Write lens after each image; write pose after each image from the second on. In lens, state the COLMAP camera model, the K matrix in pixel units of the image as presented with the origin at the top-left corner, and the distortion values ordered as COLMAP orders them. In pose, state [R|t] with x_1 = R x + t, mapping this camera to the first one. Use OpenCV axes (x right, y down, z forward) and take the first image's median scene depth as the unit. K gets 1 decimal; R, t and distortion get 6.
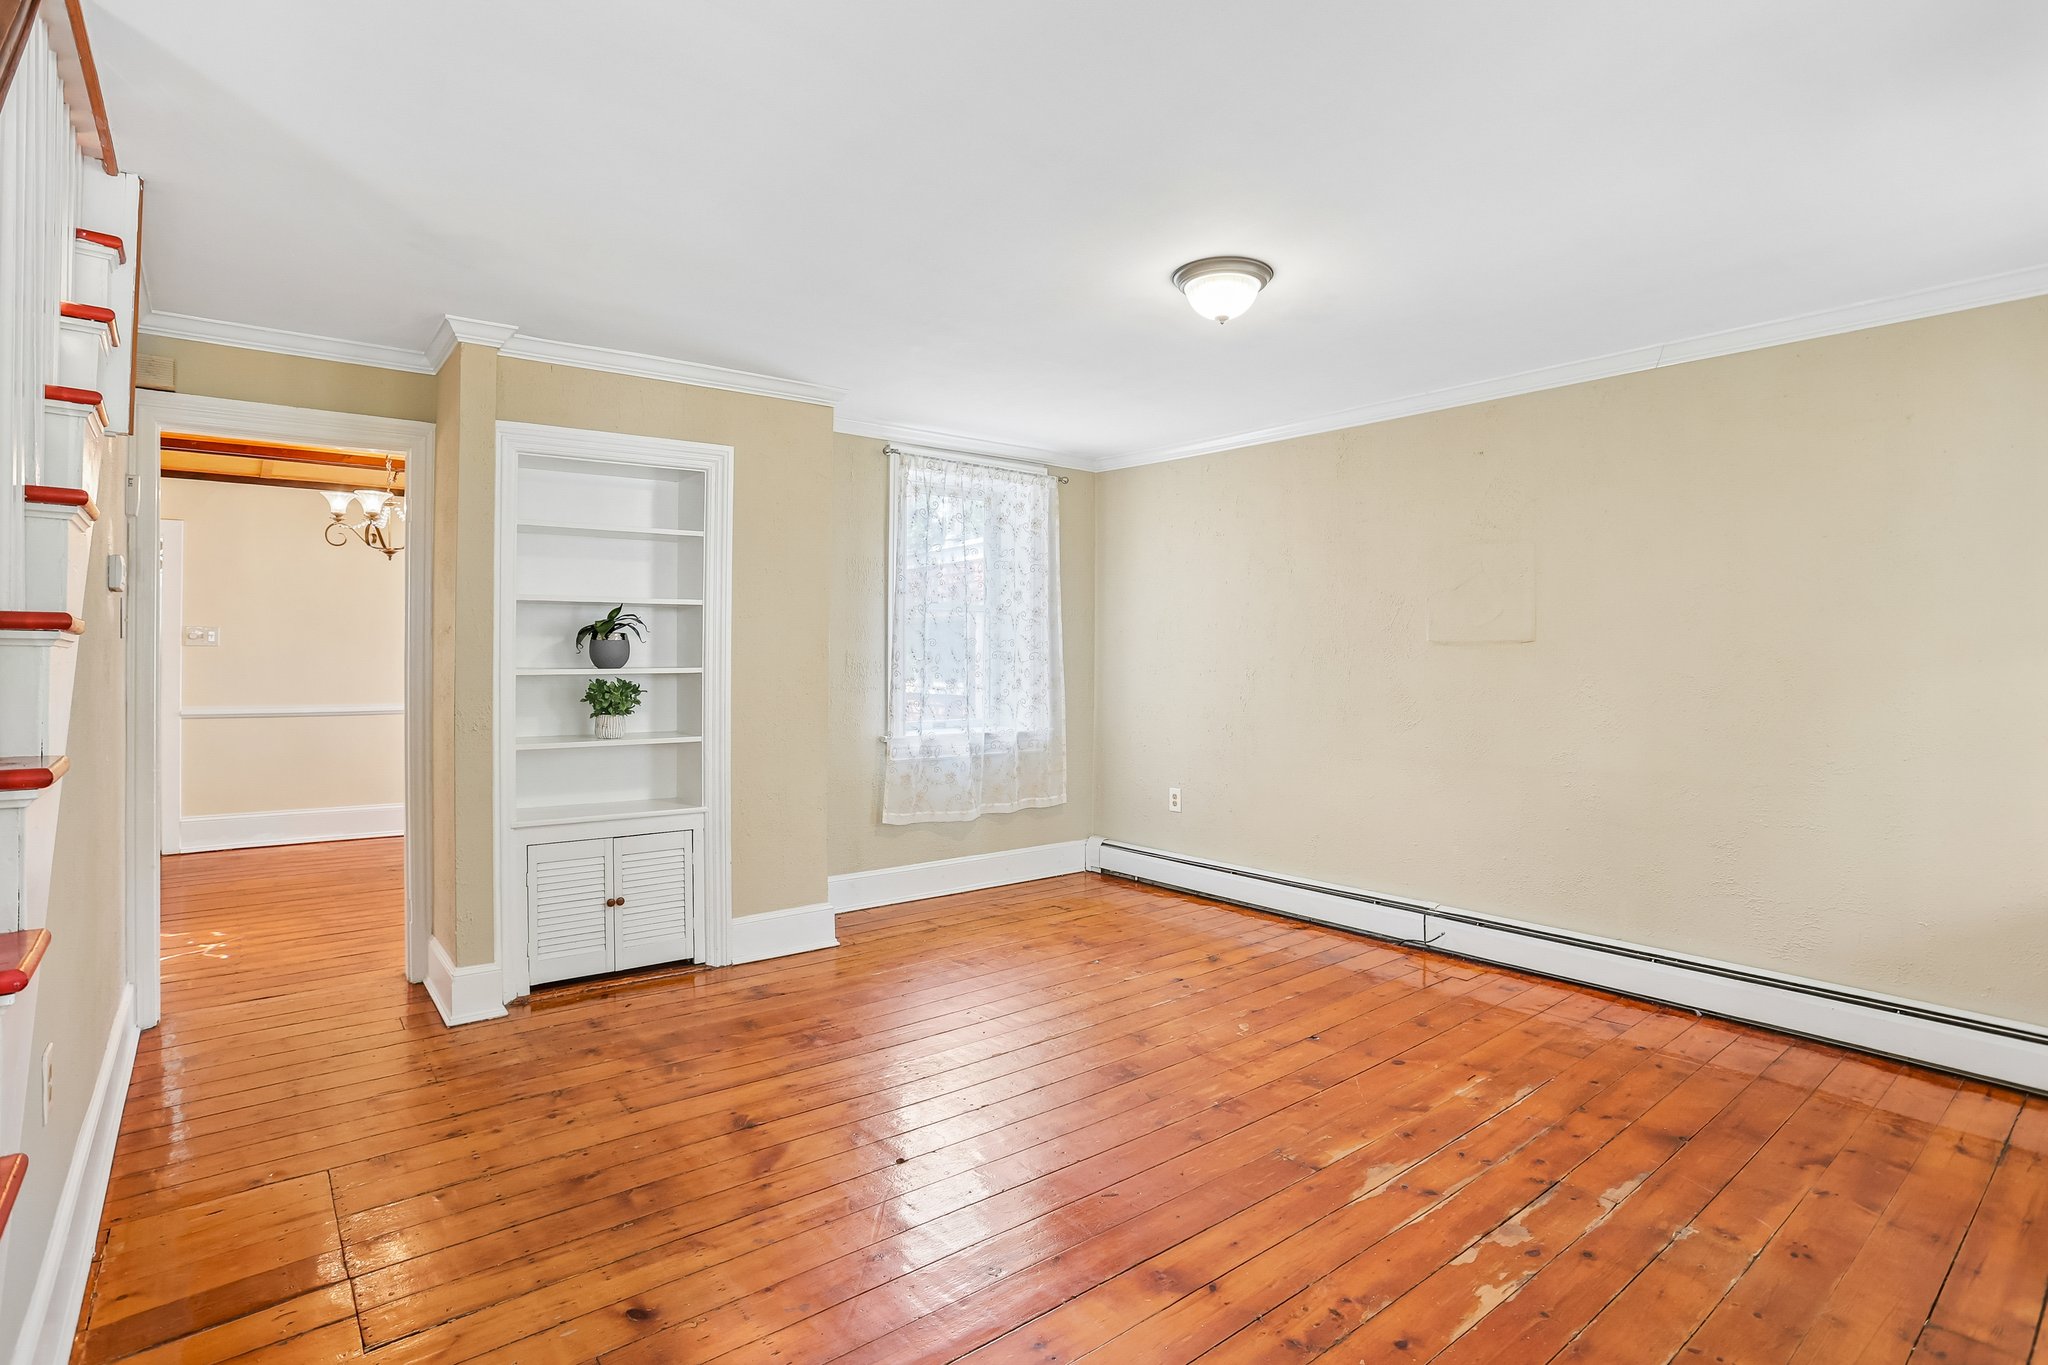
lens RADIAL K [[1015.5, 0, 999.2], [0, 1015.5, 651.7], [0, 0, 1]] dist [-0.068949, 0.033369]
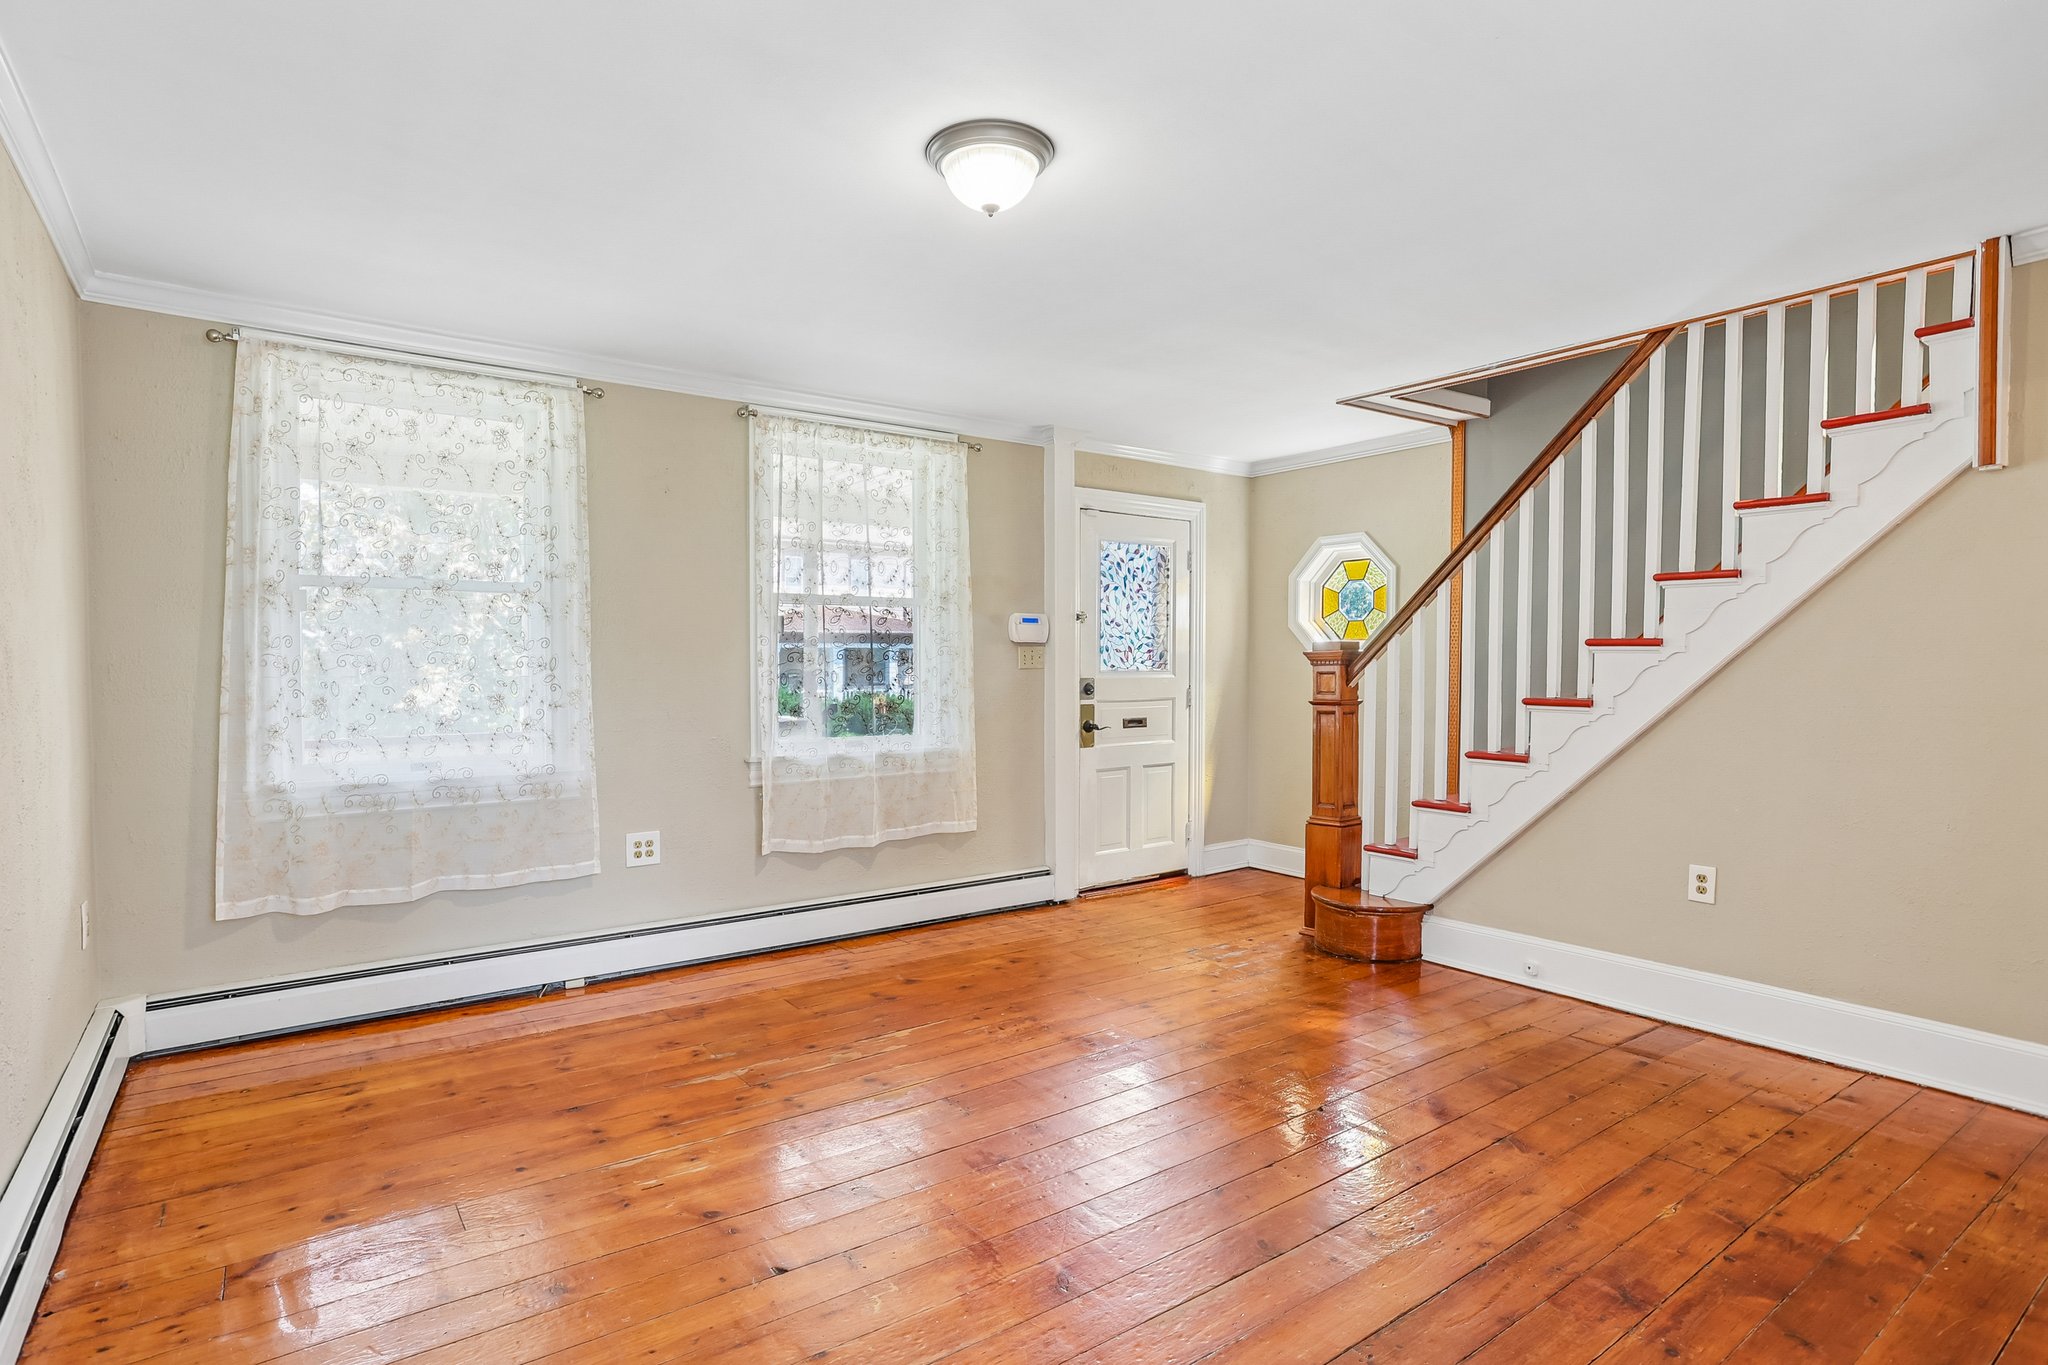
lens RADIAL K [[1031.6, 0, 1023.7], [0, 1031.6, 704.6], [0, 0, 1]] dist [0.000557, 0.000572]
pose [[-0.999822, -0.008791, 0.016715, 0.160666], [-0.008240, 0.999430, 0.032741, 0.024120], [-0.016993, 0.032598, -0.999324, 1.619114]]
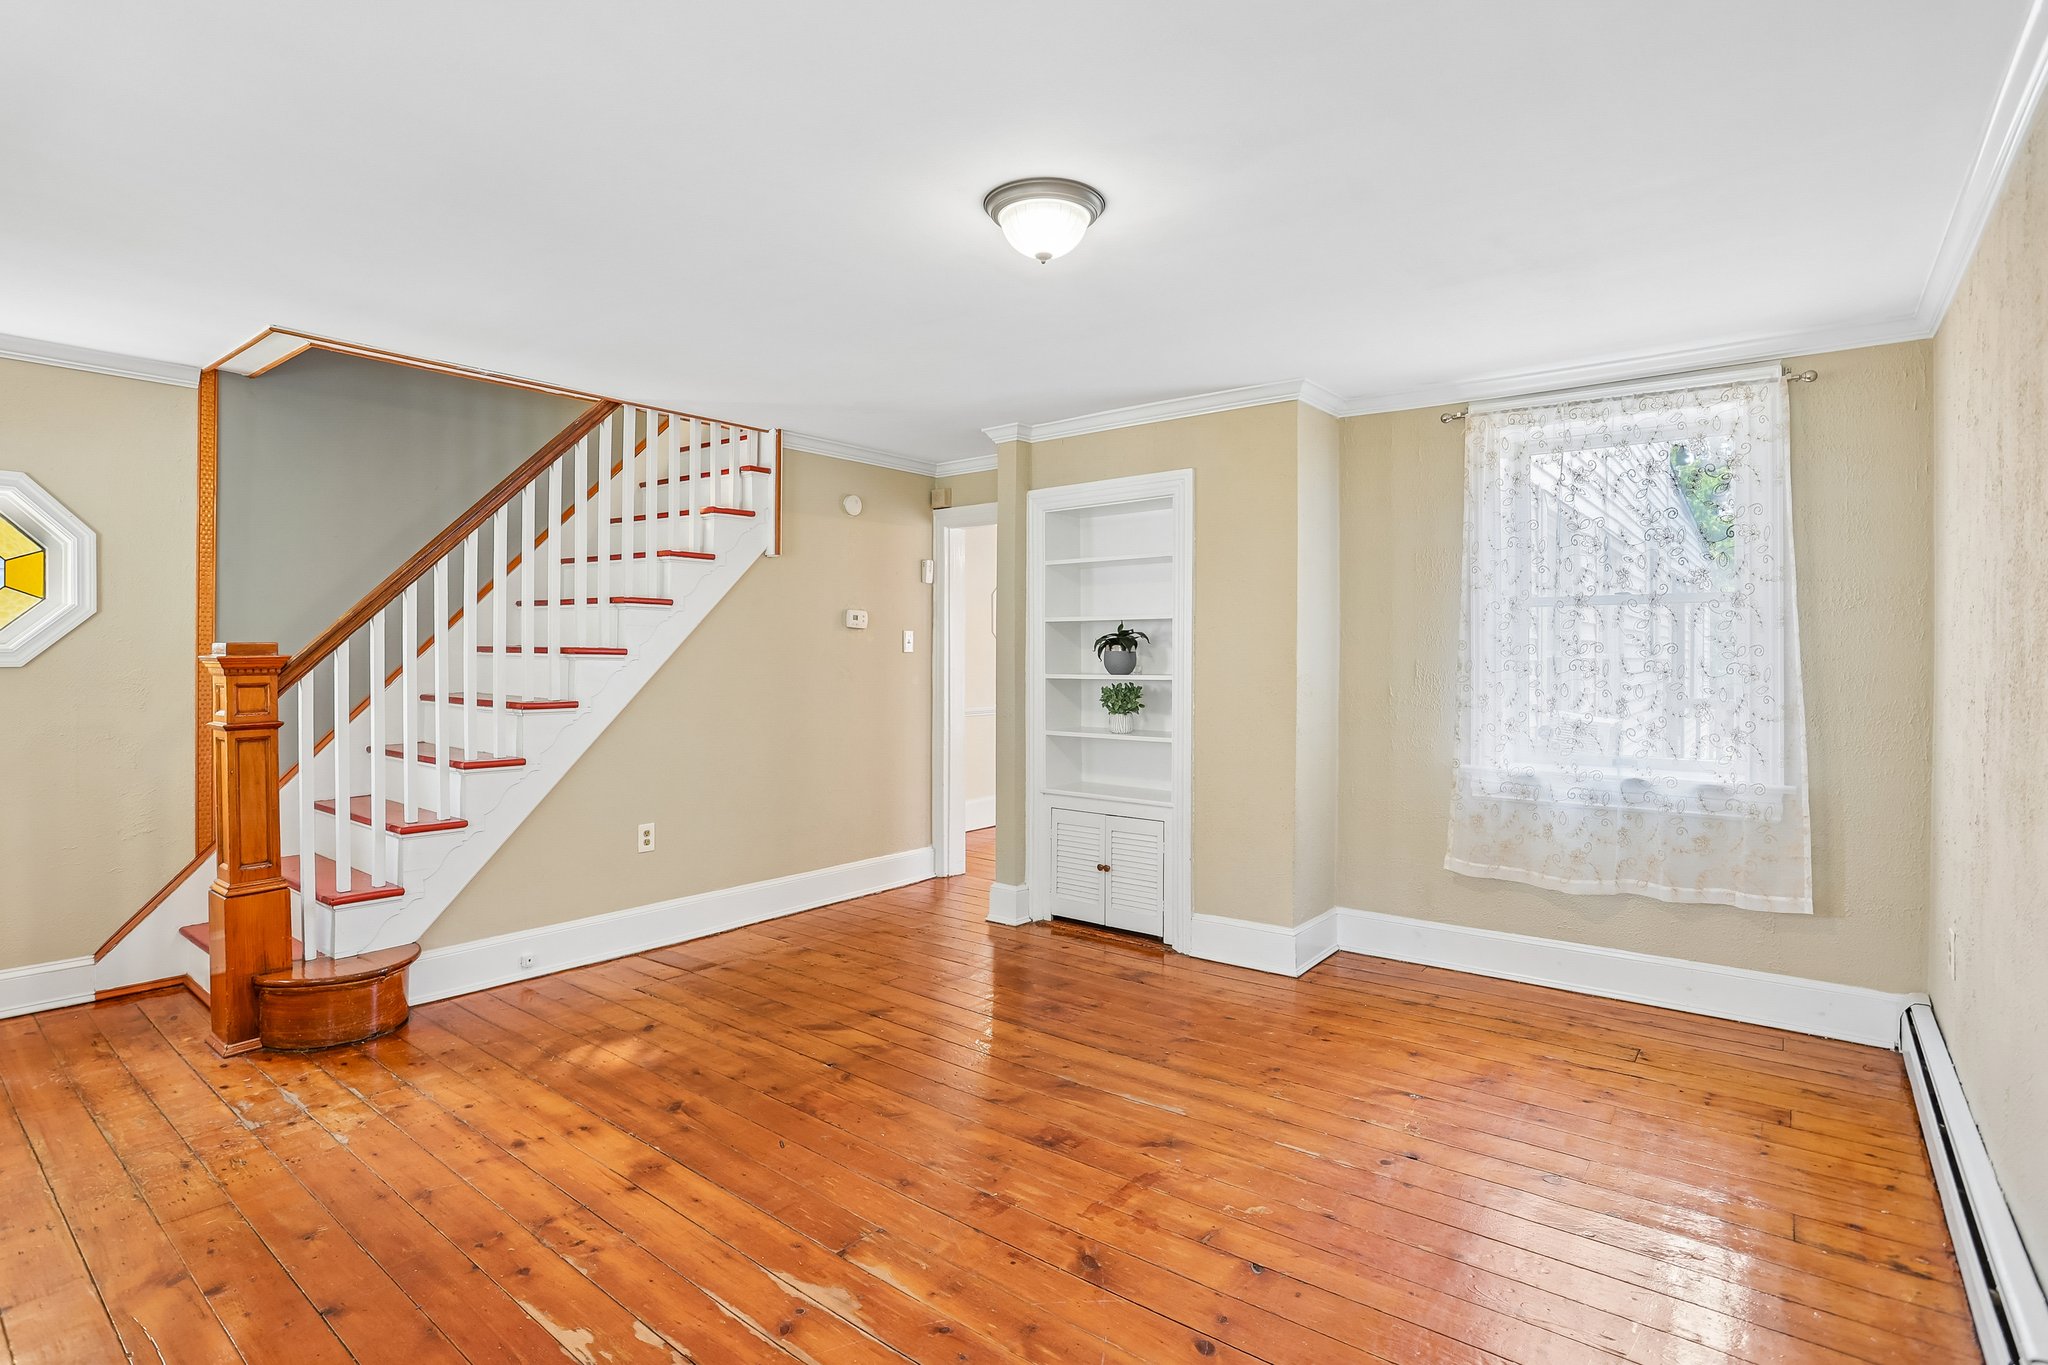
lens RADIAL K [[1015.5, 0, 999.2], [0, 1015.5, 651.7], [0, 0, 1]] dist [-0.068949, 0.033369]
pose [[0.218972, -0.006894, -0.975707, 0.908193], [0.001101, 0.999976, -0.006818, -0.002809], [0.975731, 0.000419, 0.218974, 0.710009]]
